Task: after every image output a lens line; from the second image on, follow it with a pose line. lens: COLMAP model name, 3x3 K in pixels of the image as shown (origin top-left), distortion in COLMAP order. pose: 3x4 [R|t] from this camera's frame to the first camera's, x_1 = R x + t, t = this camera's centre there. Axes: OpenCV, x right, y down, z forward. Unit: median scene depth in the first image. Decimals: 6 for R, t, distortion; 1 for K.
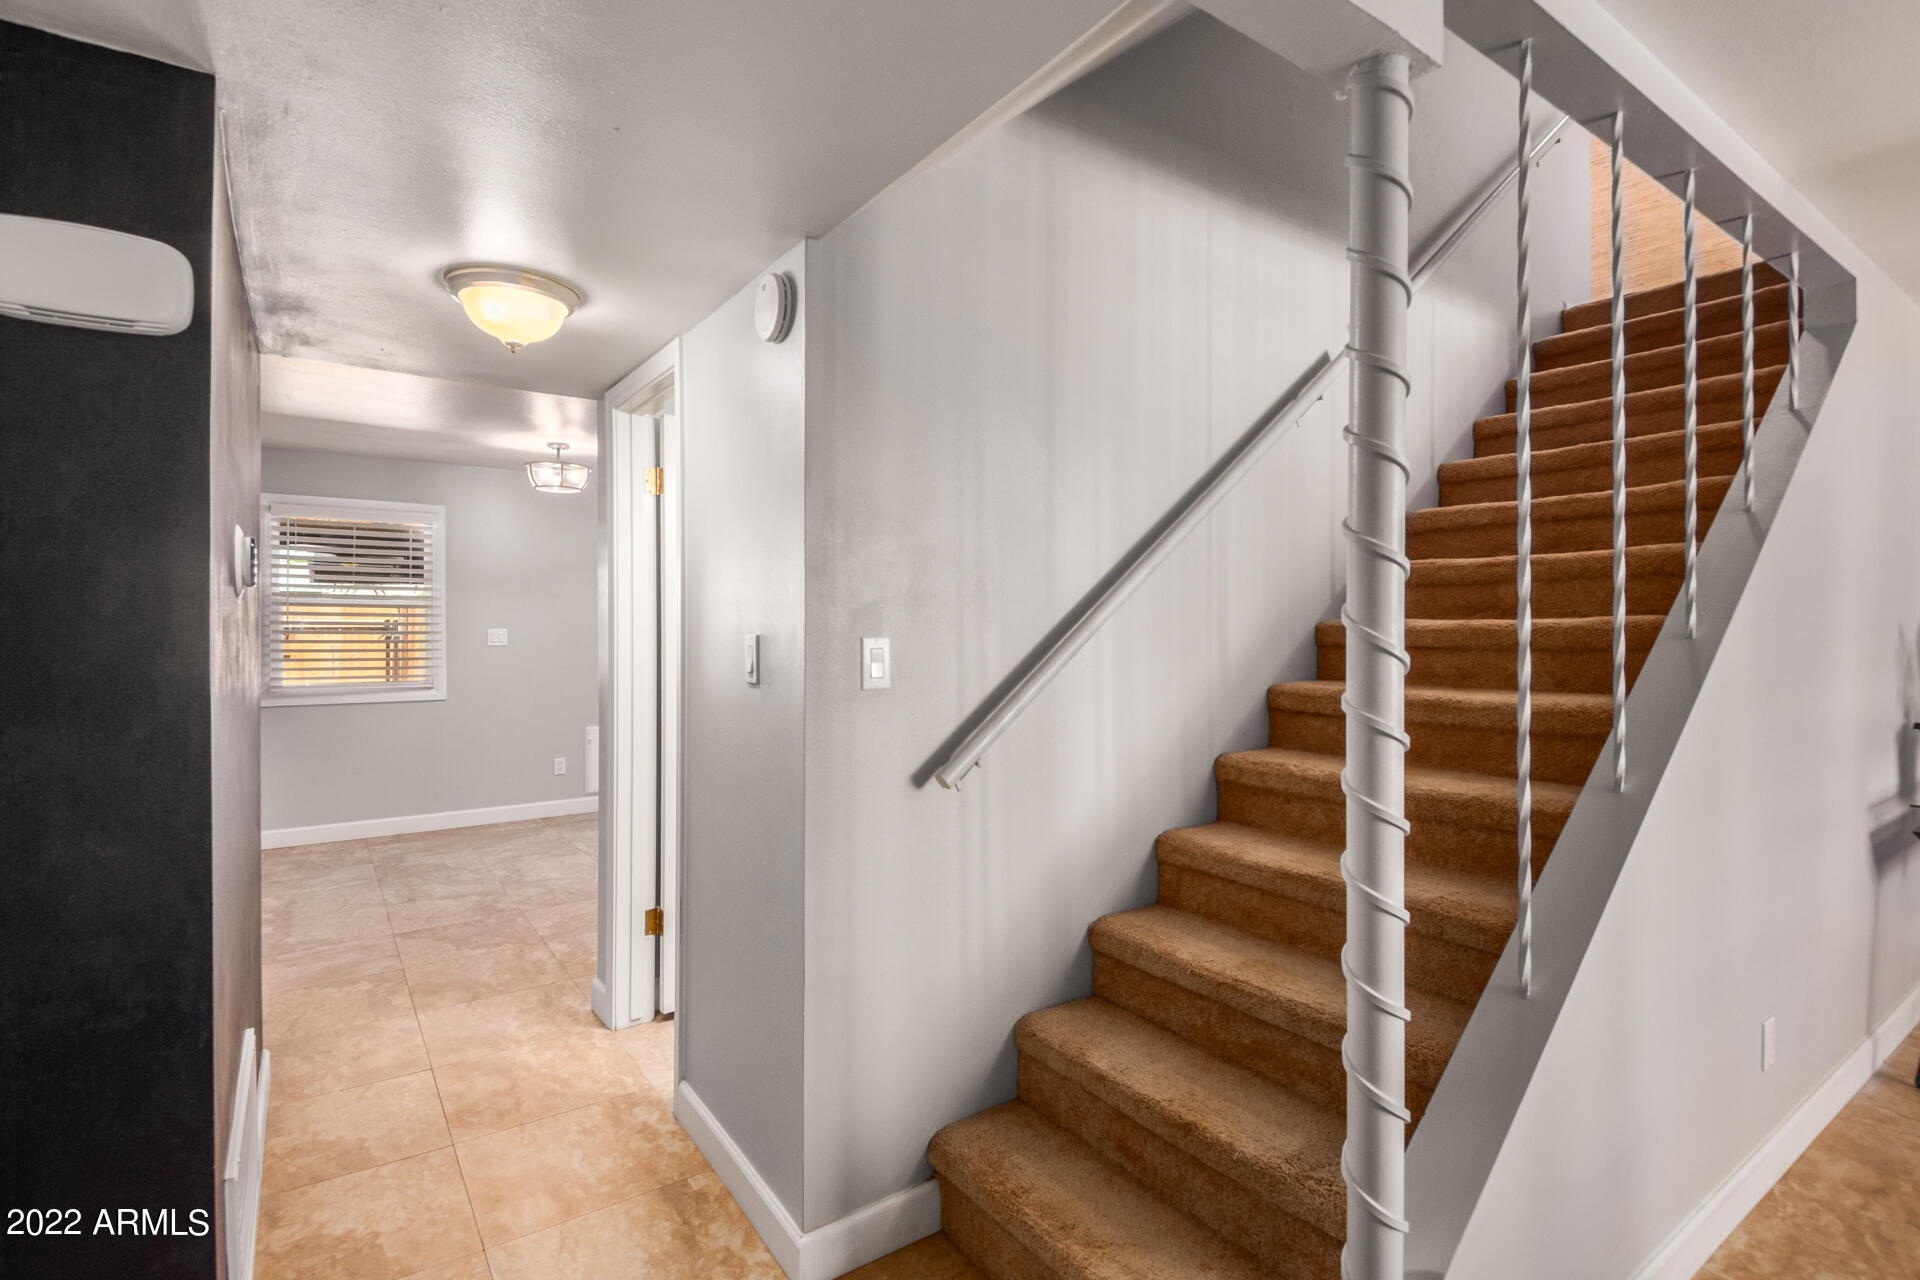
lens RADIAL K [[915.9, 0, 942.2], [0, 915.9, 631.5], [0, 0, 1]] dist [0.003645, -0.013938]
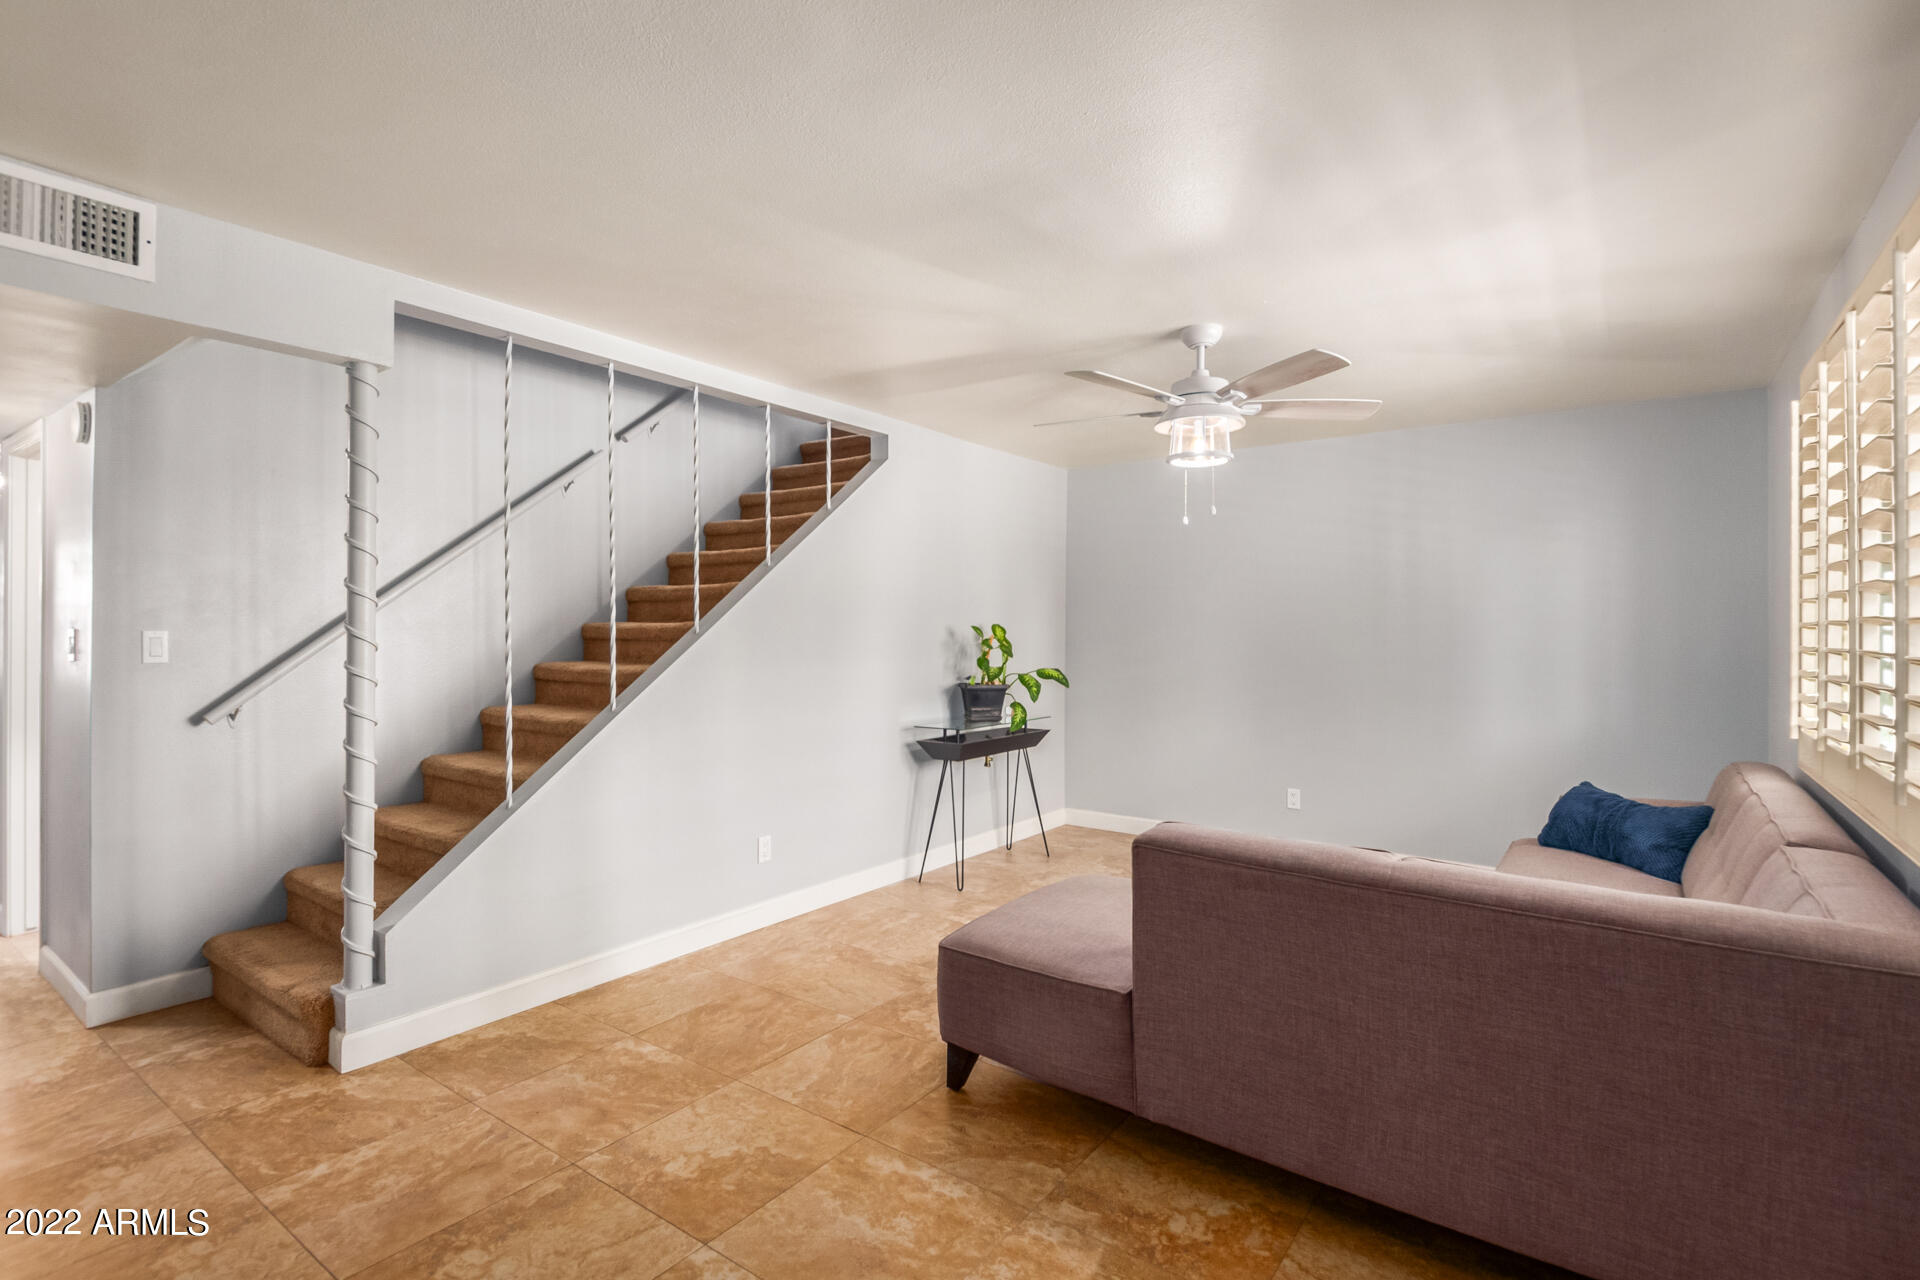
lens RADIAL K [[901.4, 0, 950.6], [0, 901.4, 633.8], [0, 0, 1]] dist [-0.014960, -0.004884]
pose [[0.936095, 0.001571, 0.351744, 0.669185], [-0.001123, 0.999998, -0.001478, 0.013107], [-0.351746, 0.000988, 0.936095, -0.929250]]
